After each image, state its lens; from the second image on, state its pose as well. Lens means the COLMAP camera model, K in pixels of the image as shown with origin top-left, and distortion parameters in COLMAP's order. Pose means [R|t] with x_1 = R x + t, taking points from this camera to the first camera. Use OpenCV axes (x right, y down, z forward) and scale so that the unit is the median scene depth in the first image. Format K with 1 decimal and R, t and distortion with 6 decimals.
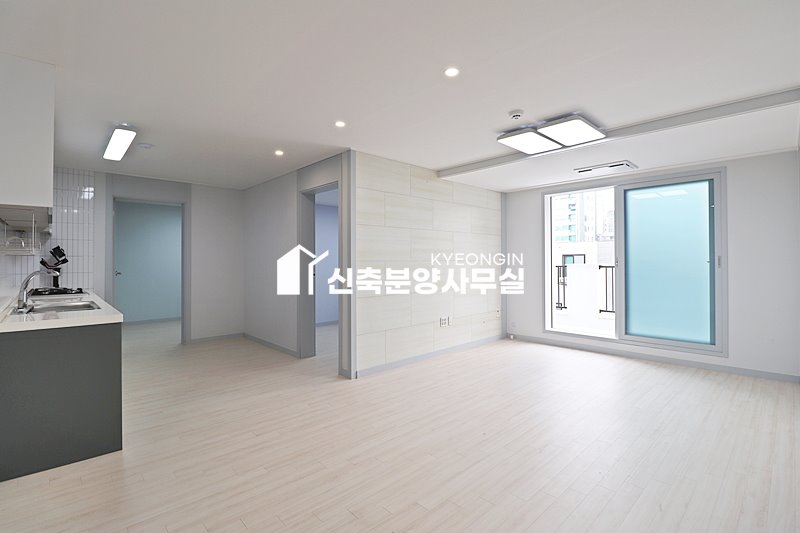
lens RADIAL K [[372.4, 0, 401.8], [0, 372.4, 258.4], [0, 0, 1]] dist [-0.000660, -0.013510]
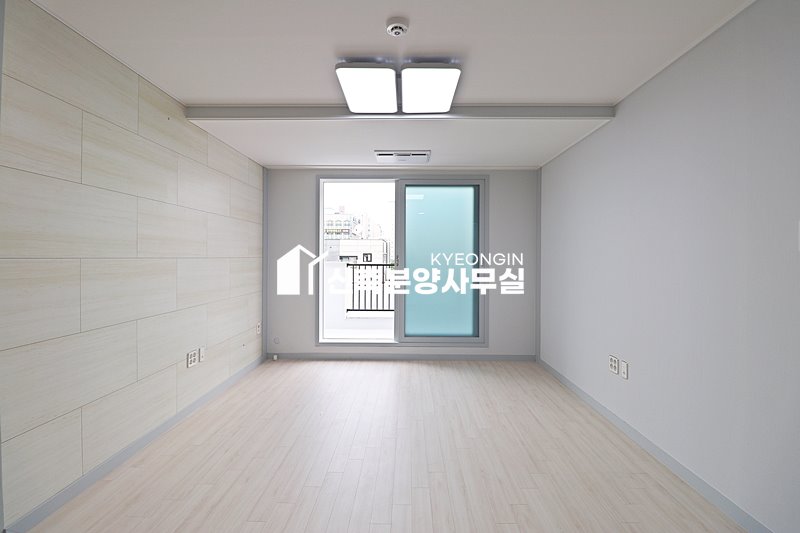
lens RADIAL K [[366.0, 0, 401.9], [0, 366.0, 258.5], [0, 0, 1]] dist [-0.000420, -0.011569]
pose [[0.700430, 0.006067, 0.713695, -0.085991], [-0.012906, 0.999908, 0.004166, 0.000165], [-0.713604, -0.012129, 0.700444, 0.394402]]
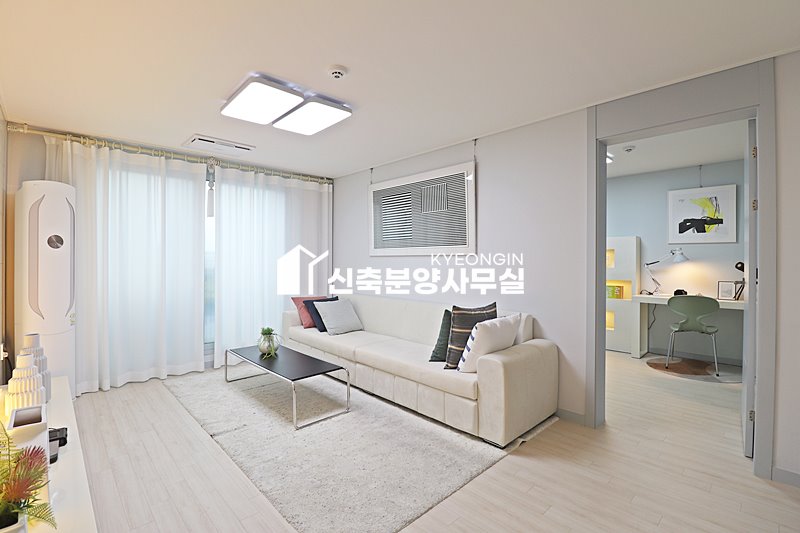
lens RADIAL K [[367.9, 0, 400.3], [0, 367.9, 259.7], [0, 0, 1]] dist [0.001684, -0.013841]
pose [[0.011831, 0.004328, 0.999921, -0.321891], [-0.006950, 0.999967, -0.004246, 0.000949], [-0.999906, -0.006900, 0.011860, 0.595589]]
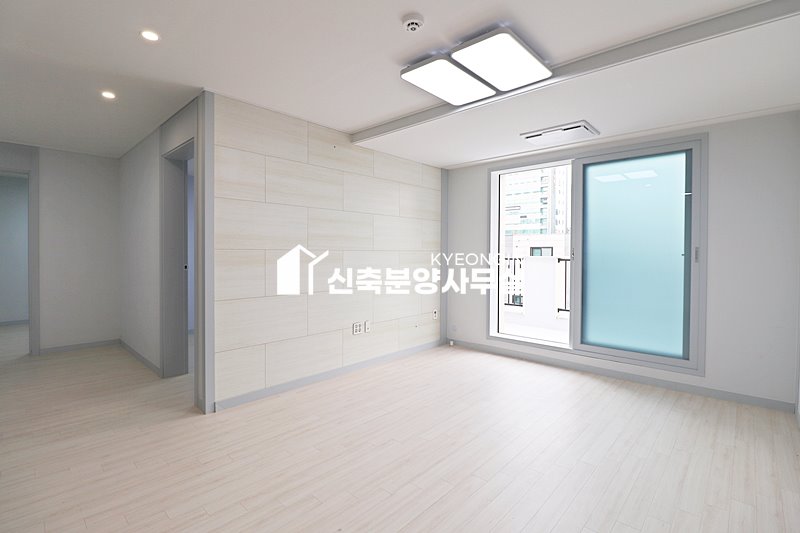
lens RADIAL K [[372.4, 0, 401.8], [0, 372.4, 258.4], [0, 0, 1]] dist [-0.000660, -0.013510]
pose [[0.997832, 0.008537, 0.065257, 0.176212], [-0.010057, 0.999685, 0.023003, 0.004481], [-0.065040, -0.023610, 0.997603, 0.246910]]
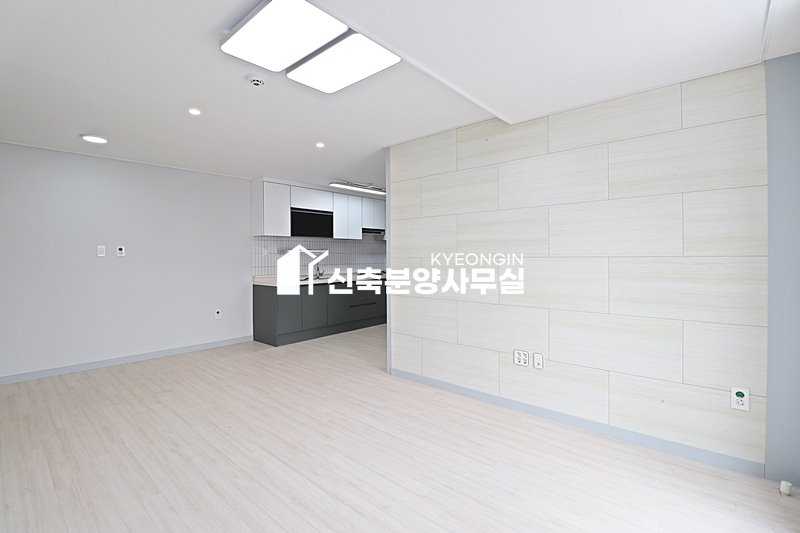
lens RADIAL K [[372.4, 0, 401.8], [0, 372.4, 258.4], [0, 0, 1]] dist [-0.000660, -0.013510]
pose [[0.091547, 0.012966, -0.995716, 0.806547], [0.012078, 0.999827, 0.014130, -0.003764], [0.995728, -0.013319, 0.091374, 0.870442]]
